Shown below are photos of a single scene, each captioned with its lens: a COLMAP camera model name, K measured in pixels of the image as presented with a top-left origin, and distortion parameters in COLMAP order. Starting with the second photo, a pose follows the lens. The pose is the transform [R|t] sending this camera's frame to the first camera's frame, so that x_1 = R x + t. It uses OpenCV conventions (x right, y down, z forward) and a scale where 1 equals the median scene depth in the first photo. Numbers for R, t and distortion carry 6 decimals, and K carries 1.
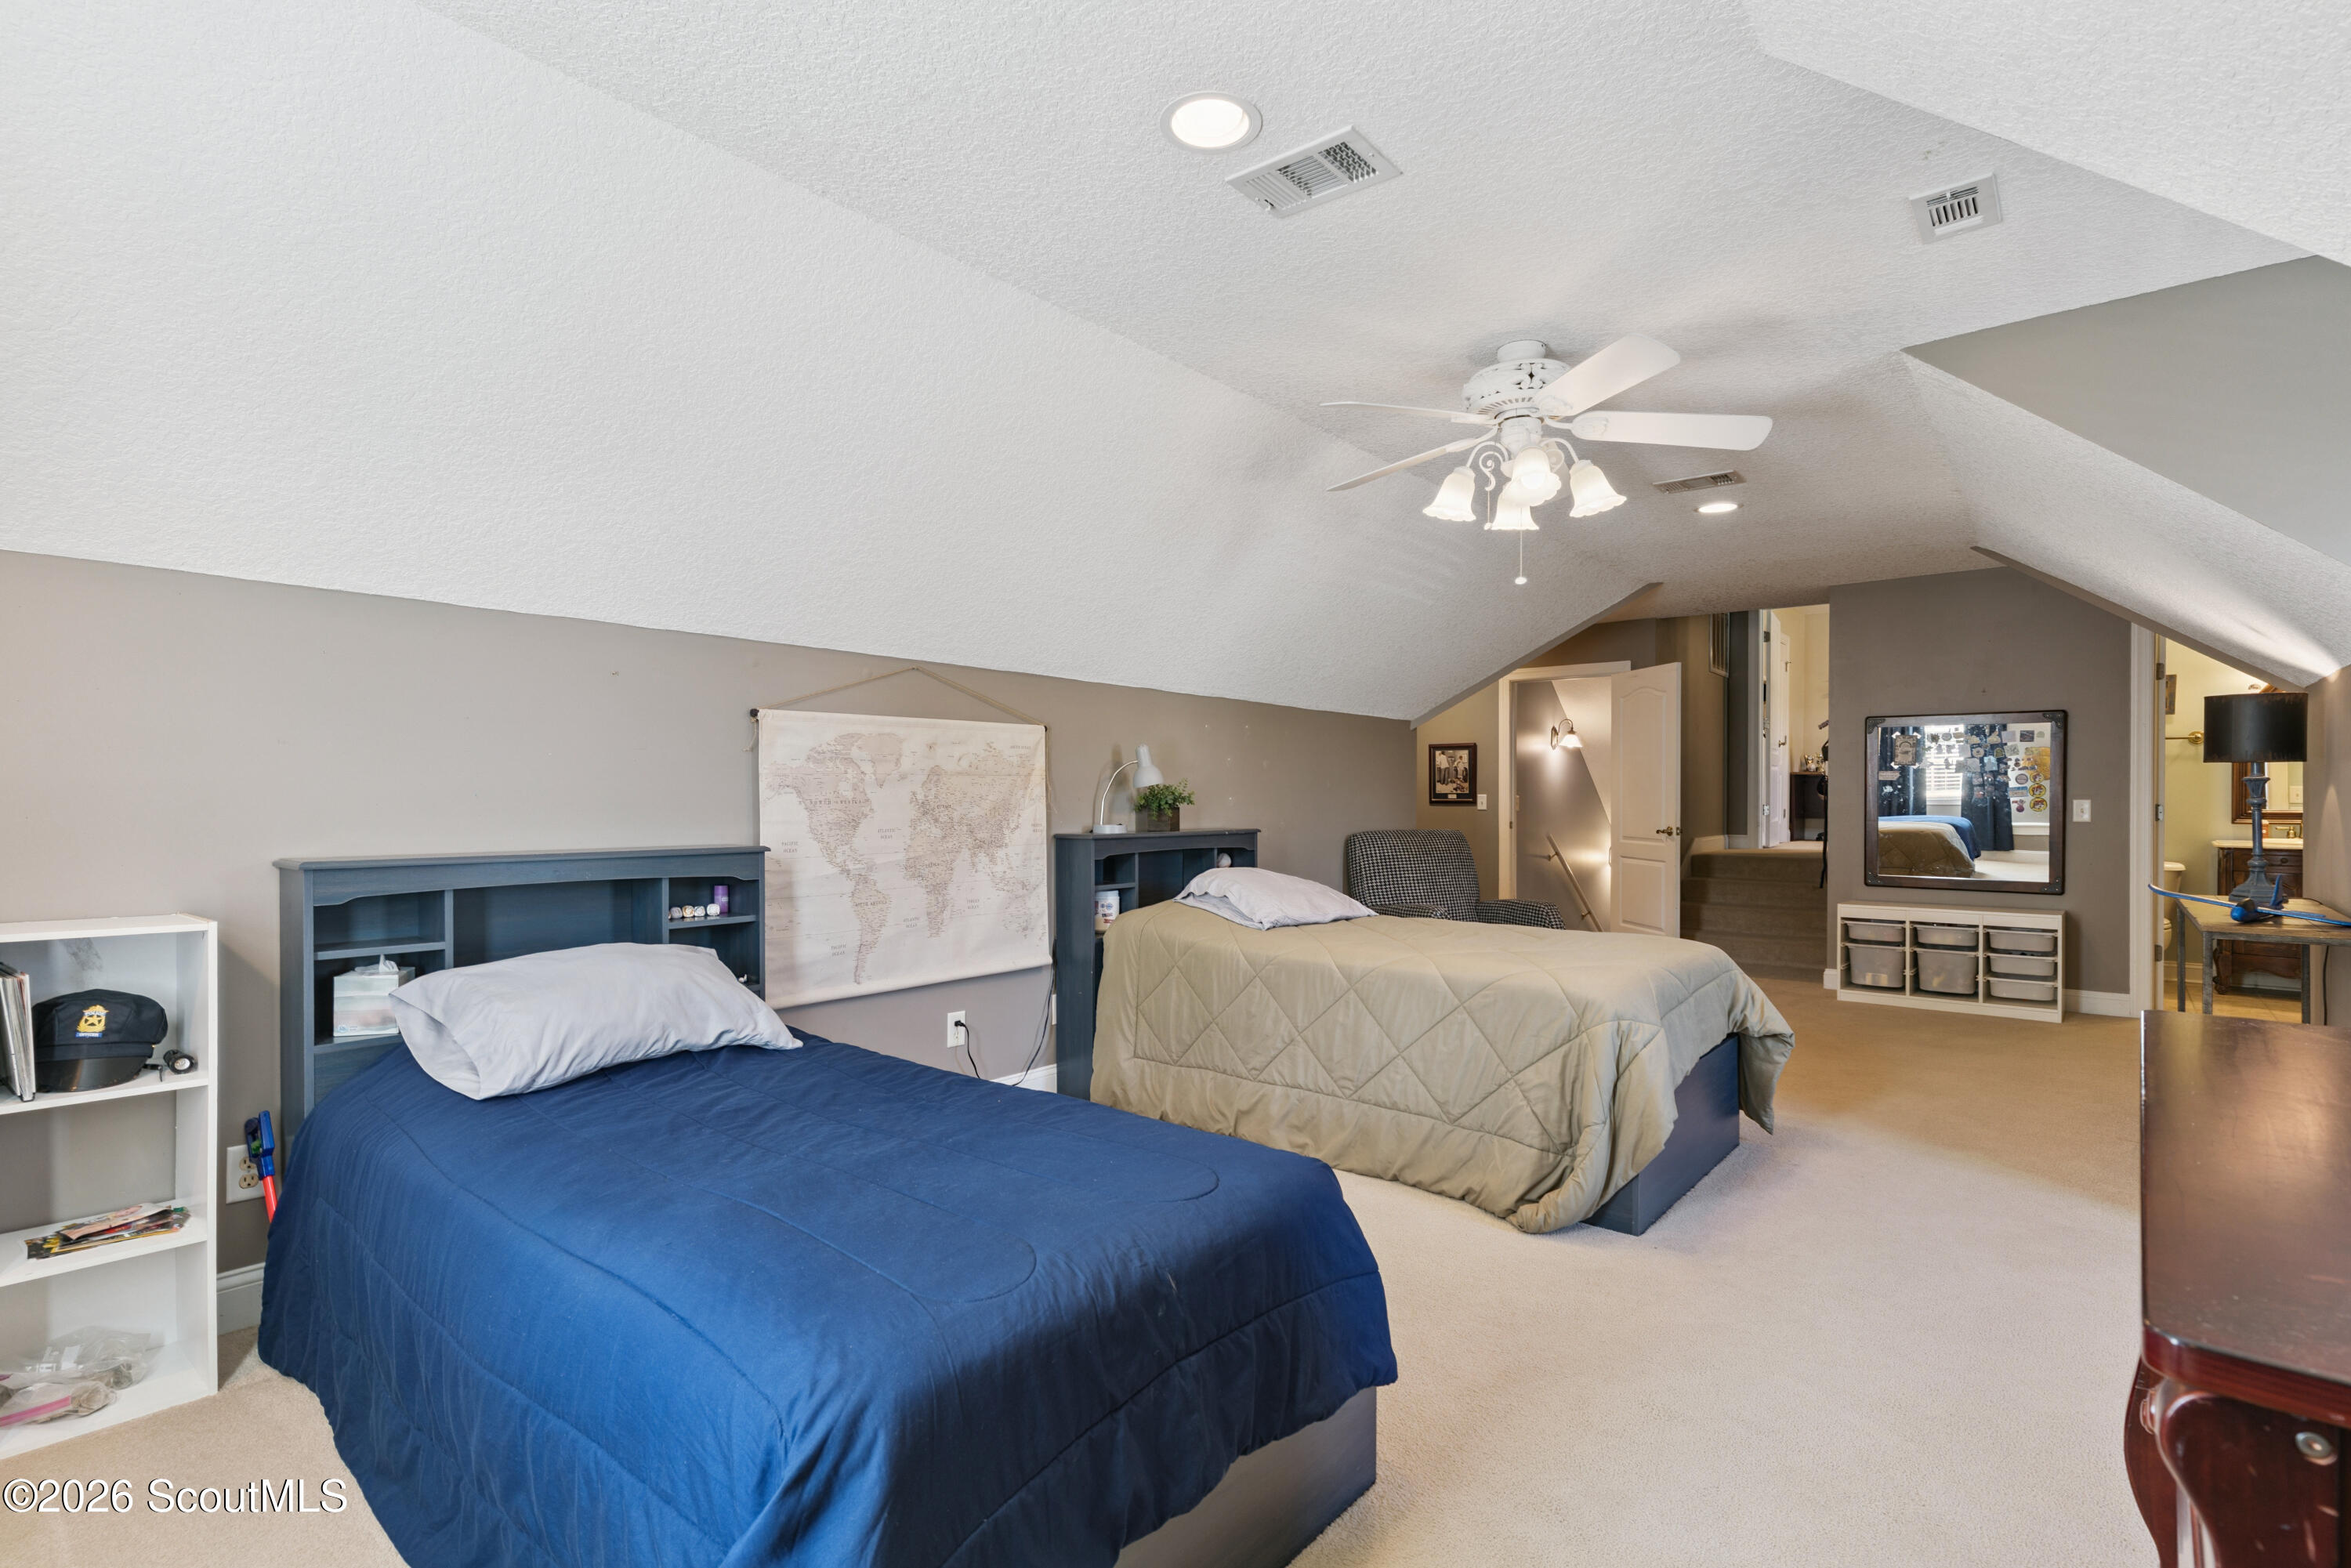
lens RADIAL K [[1103.8, 0, 1177.2], [0, 1103.8, 805.8], [0, 0, 1]] dist [-0.001039, 0.000035]
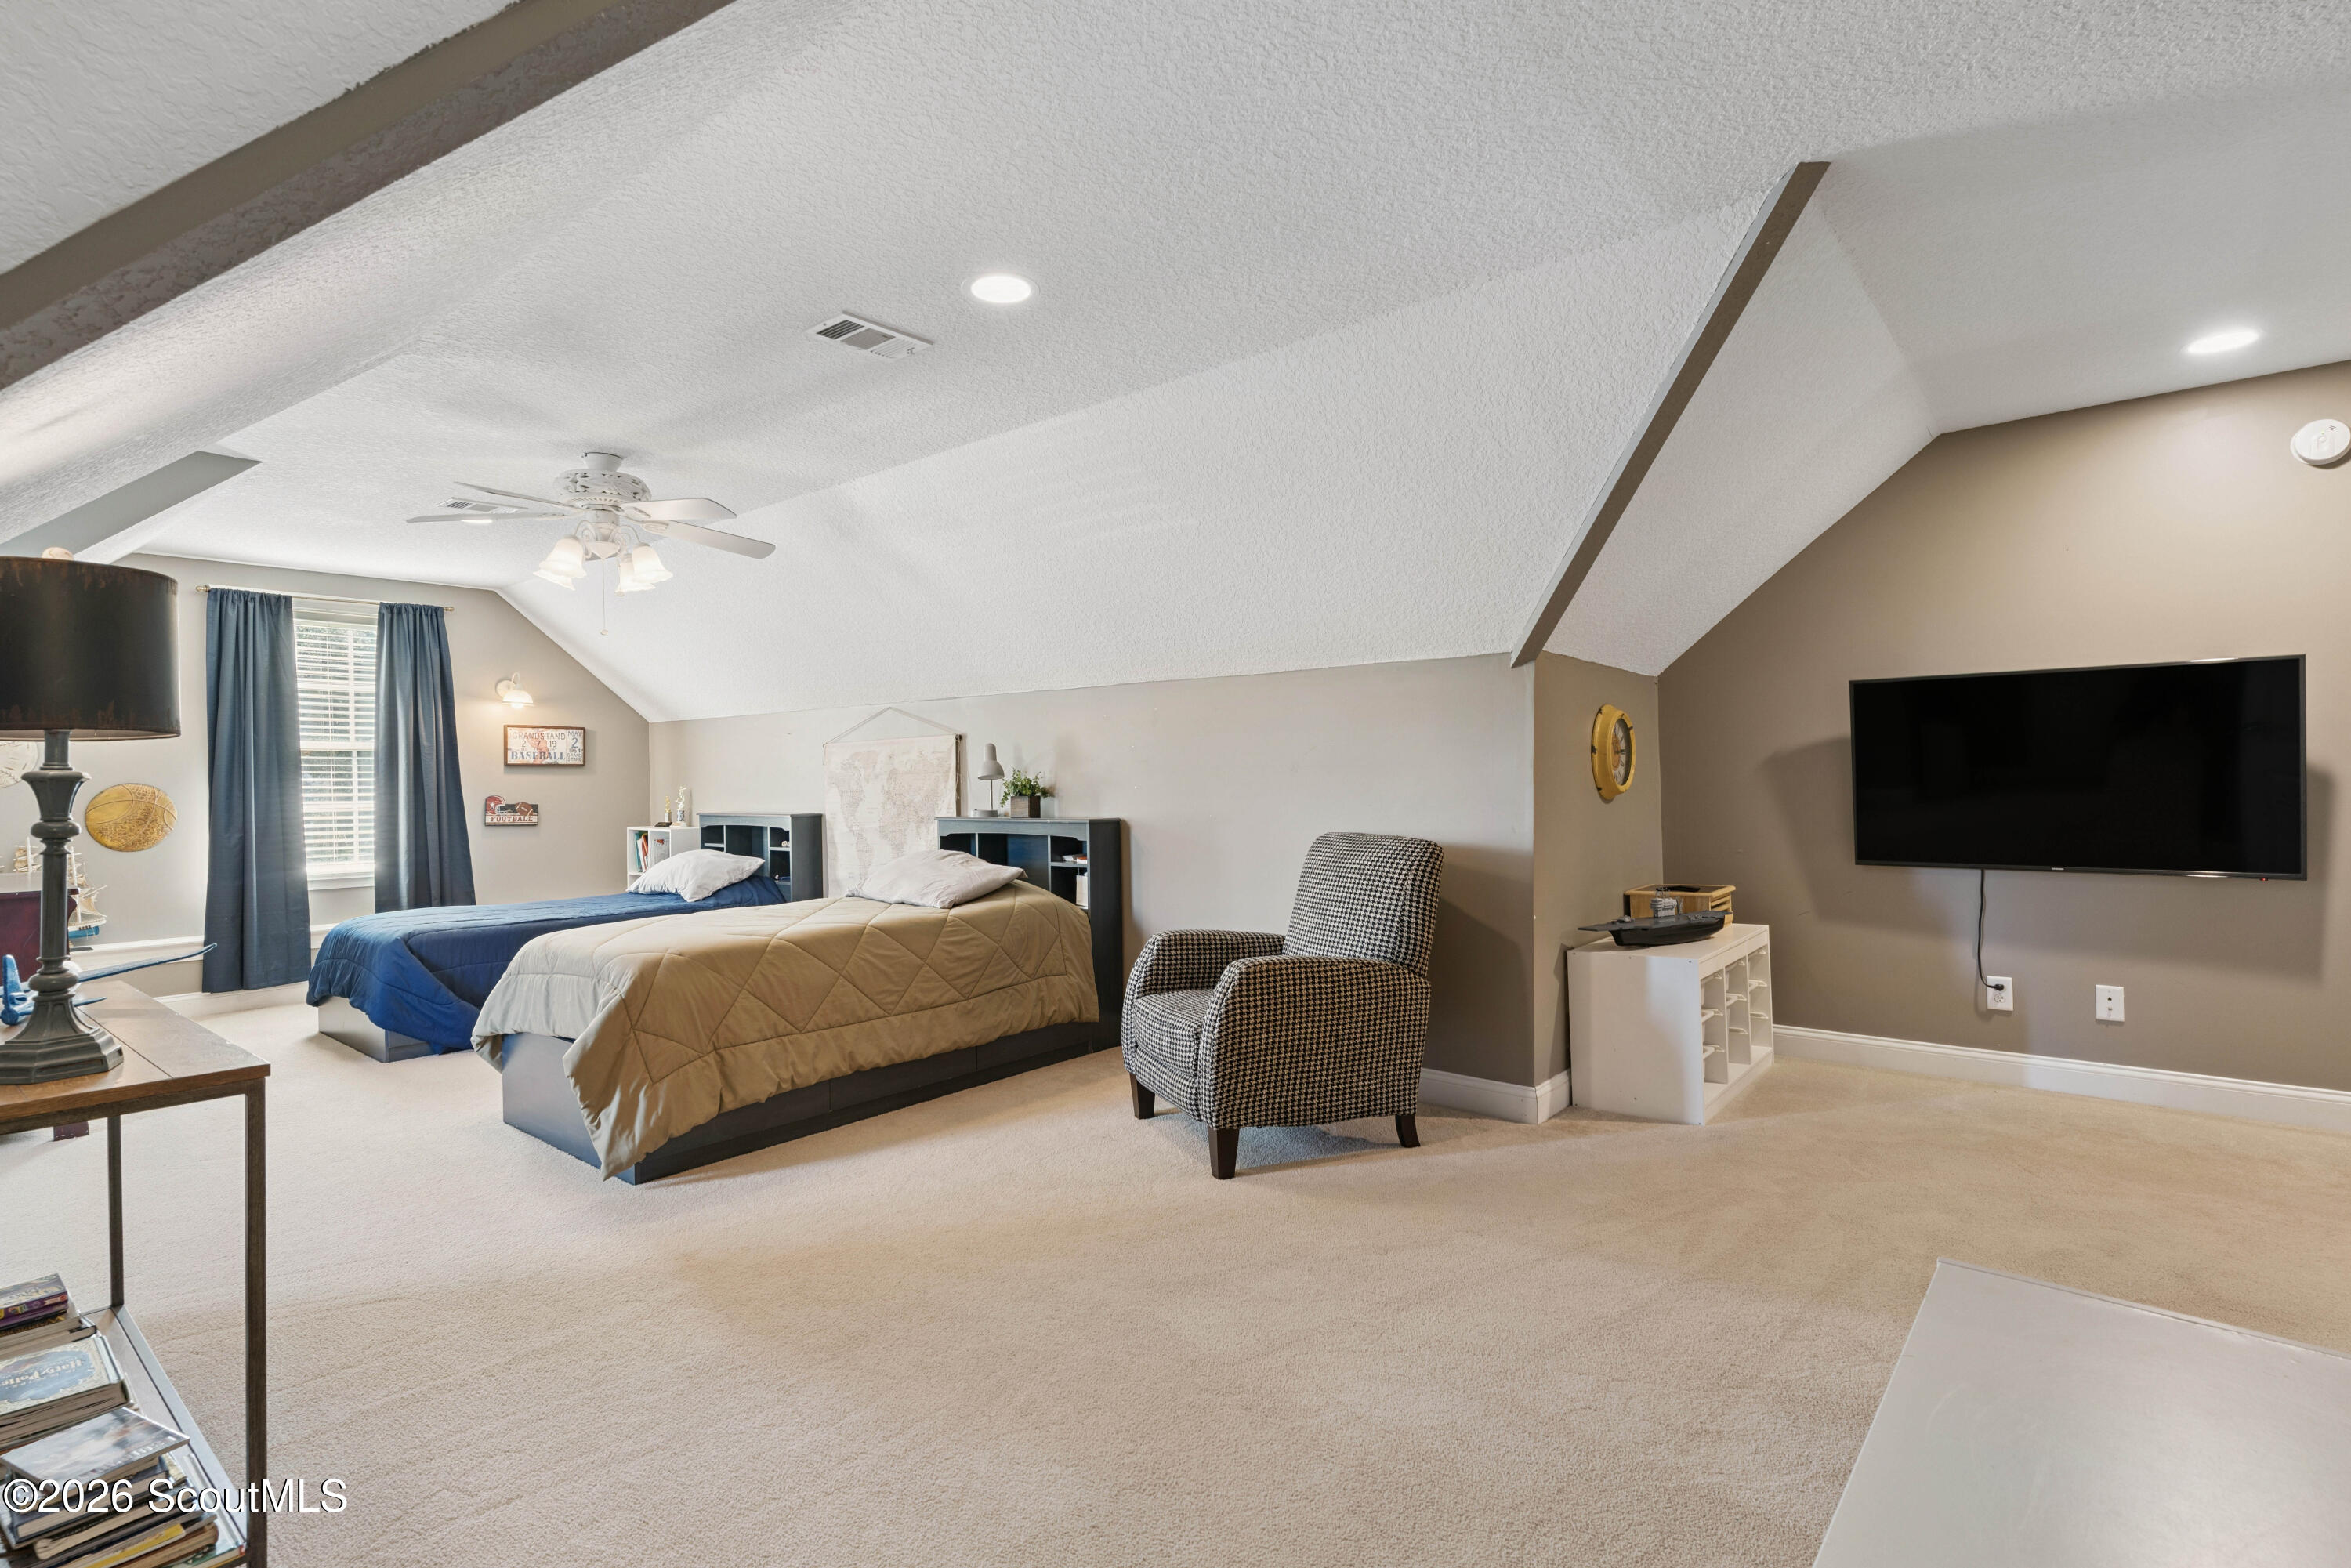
lens RADIAL K [[1116.5, 0, 1180.9], [0, 1116.5, 759.1], [0, 0, 1]] dist [-0.001231, 0.000458]
pose [[0.004099, -0.013192, -0.999905, 0.581264], [0.010535, 0.999858, -0.013148, -0.010316], [0.999936, -0.010480, 0.004237, 0.593795]]
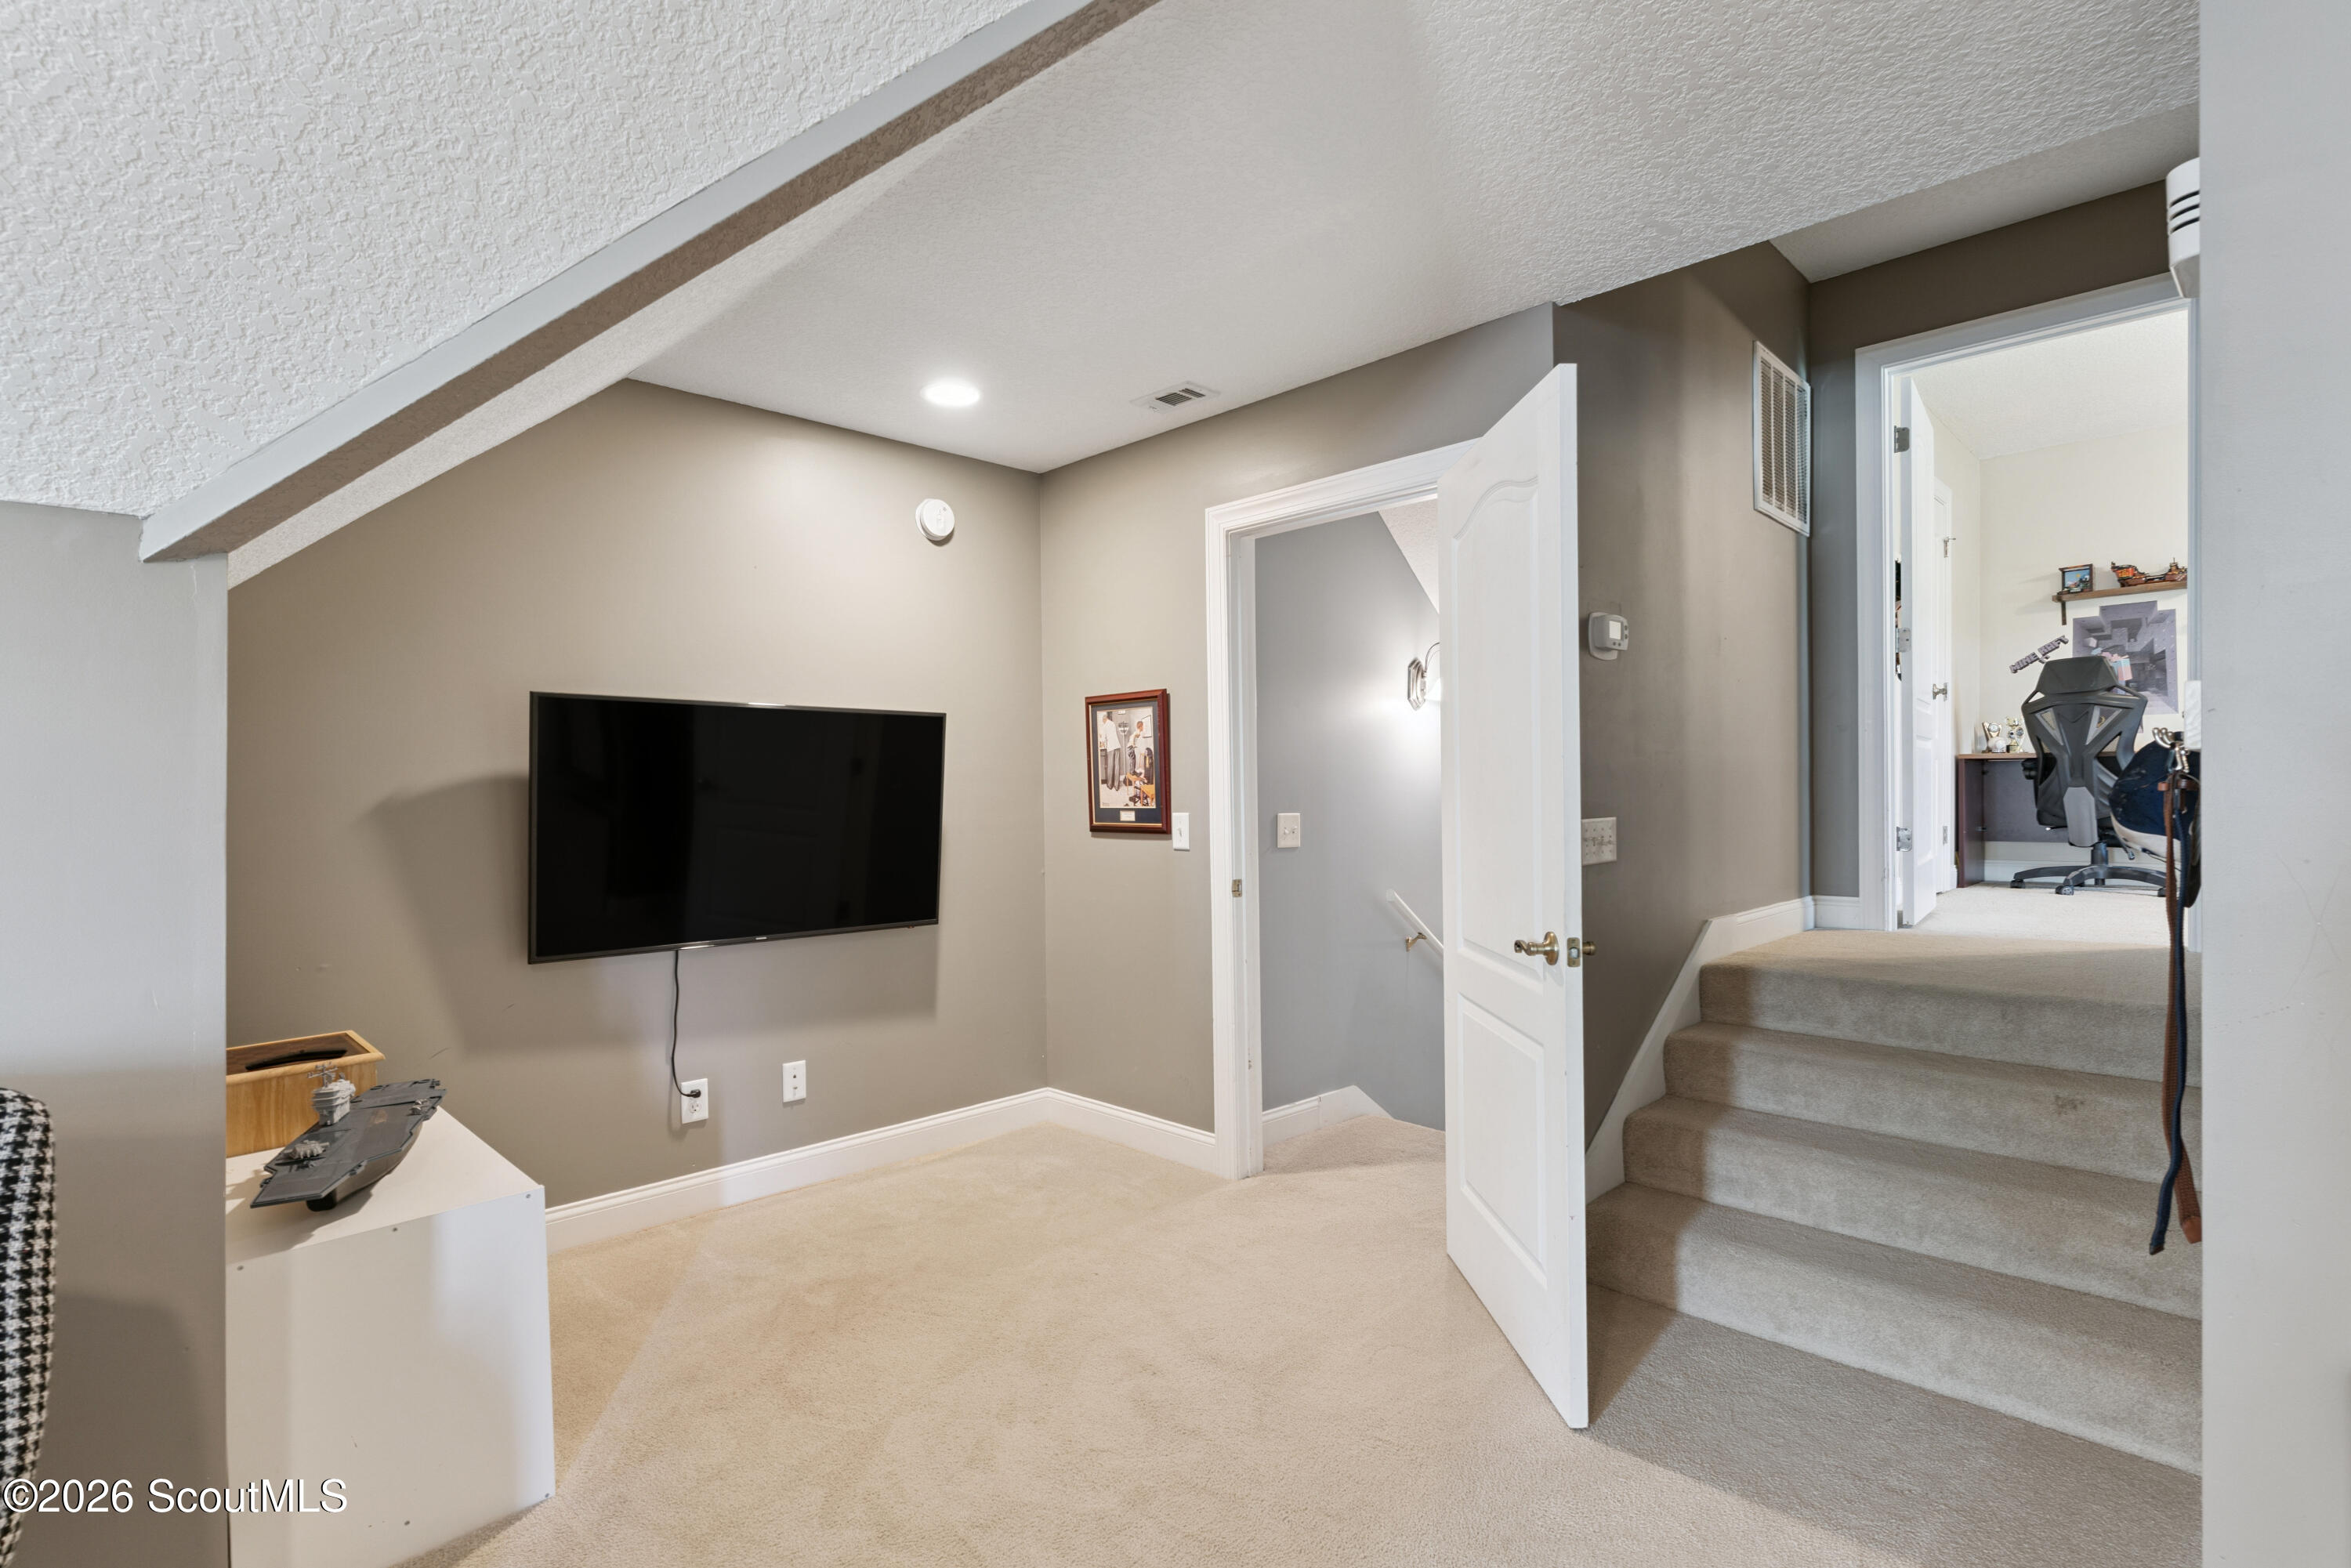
lens RADIAL K [[1118.9, 0, 1165.1], [0, 1118.9, 794.3], [0, 0, 1]] dist [-0.000611, 0.000117]
pose [[0.995079, -0.007381, -0.098810, 0.312409], [0.006764, 0.999955, -0.006579, -0.014282], [0.098854, 0.005878, 0.995085, 0.578353]]
